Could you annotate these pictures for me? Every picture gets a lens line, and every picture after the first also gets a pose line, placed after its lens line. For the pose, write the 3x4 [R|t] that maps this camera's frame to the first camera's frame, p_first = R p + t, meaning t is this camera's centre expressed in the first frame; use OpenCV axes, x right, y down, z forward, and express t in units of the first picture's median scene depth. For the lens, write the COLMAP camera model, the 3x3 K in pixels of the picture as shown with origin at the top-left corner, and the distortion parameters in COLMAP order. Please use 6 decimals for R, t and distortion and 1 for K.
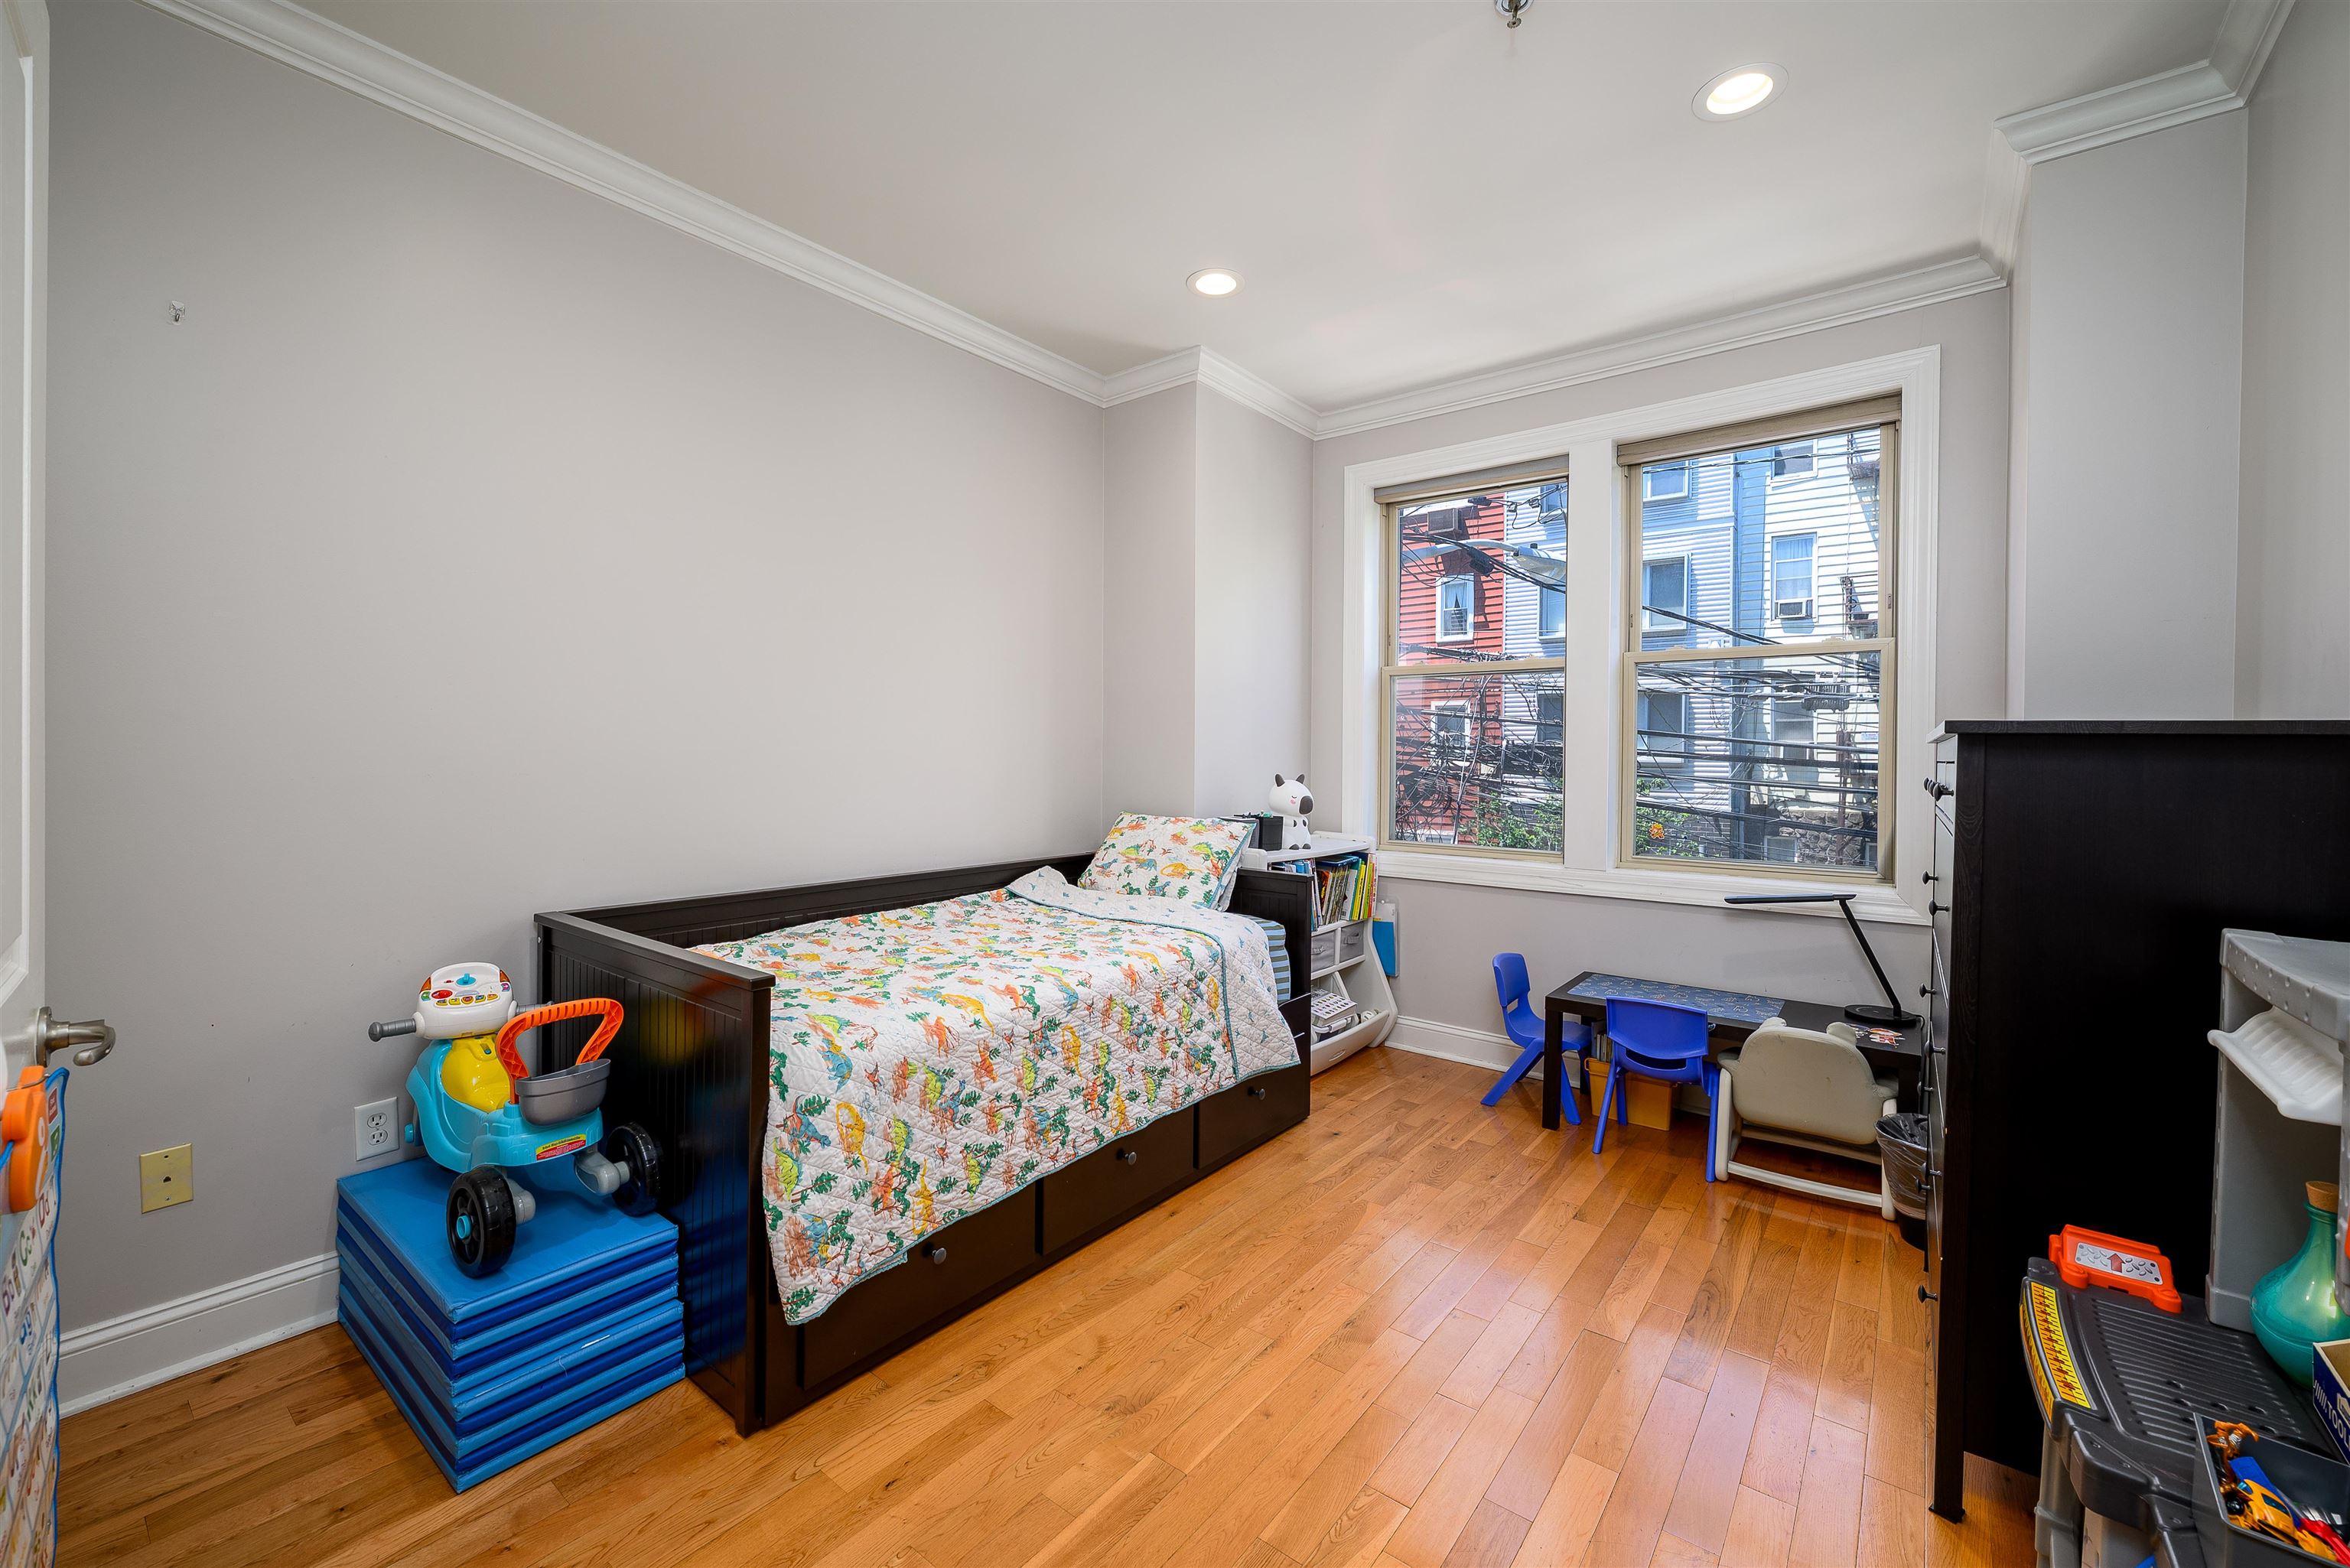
lens RADIAL K [[963.0, 0, 1167.3], [0, 963.0, 766.6], [0, 0, 1]] dist [-0.006650, 0.002681]
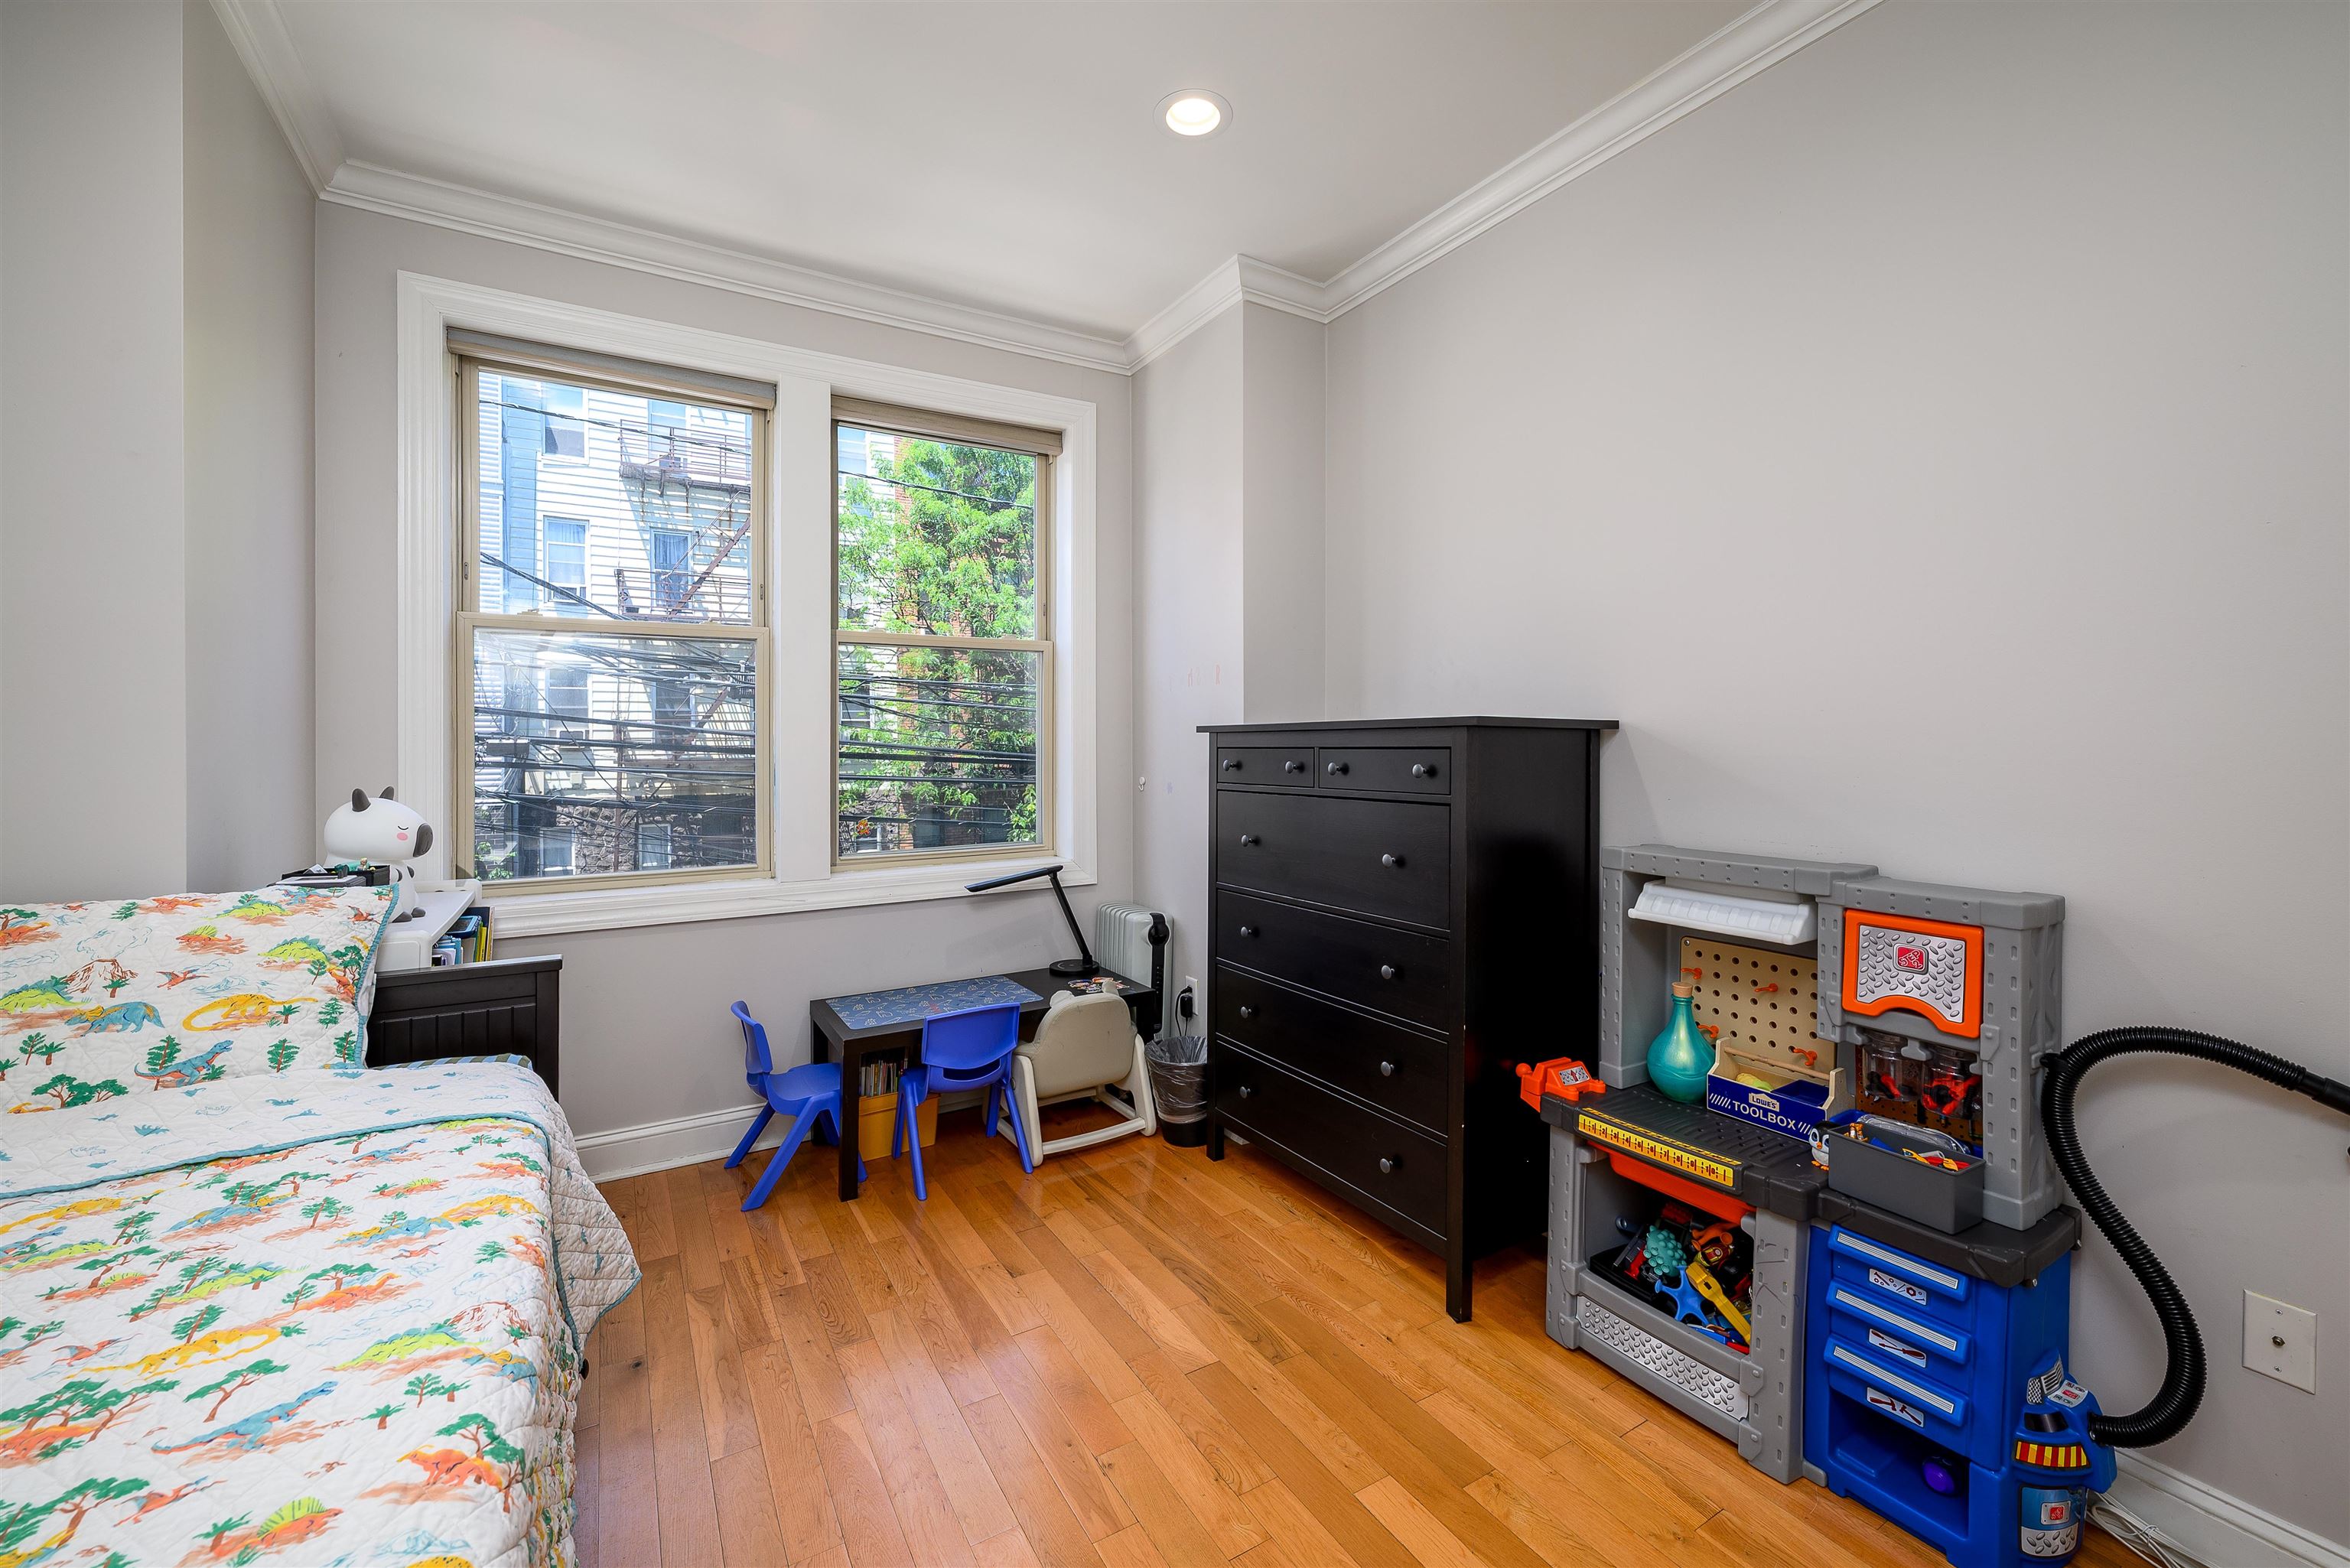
lens RADIAL K [[963.0, 0, 1124.8], [0, 963.0, 743.1], [0, 0, 1]] dist [-0.006650, 0.002681]
pose [[0.345797, -0.011705, 0.938236, -0.262037], [0.021297, 0.999763, 0.004624, -0.011910], [-0.938068, 0.018383, 0.345964, 0.438397]]
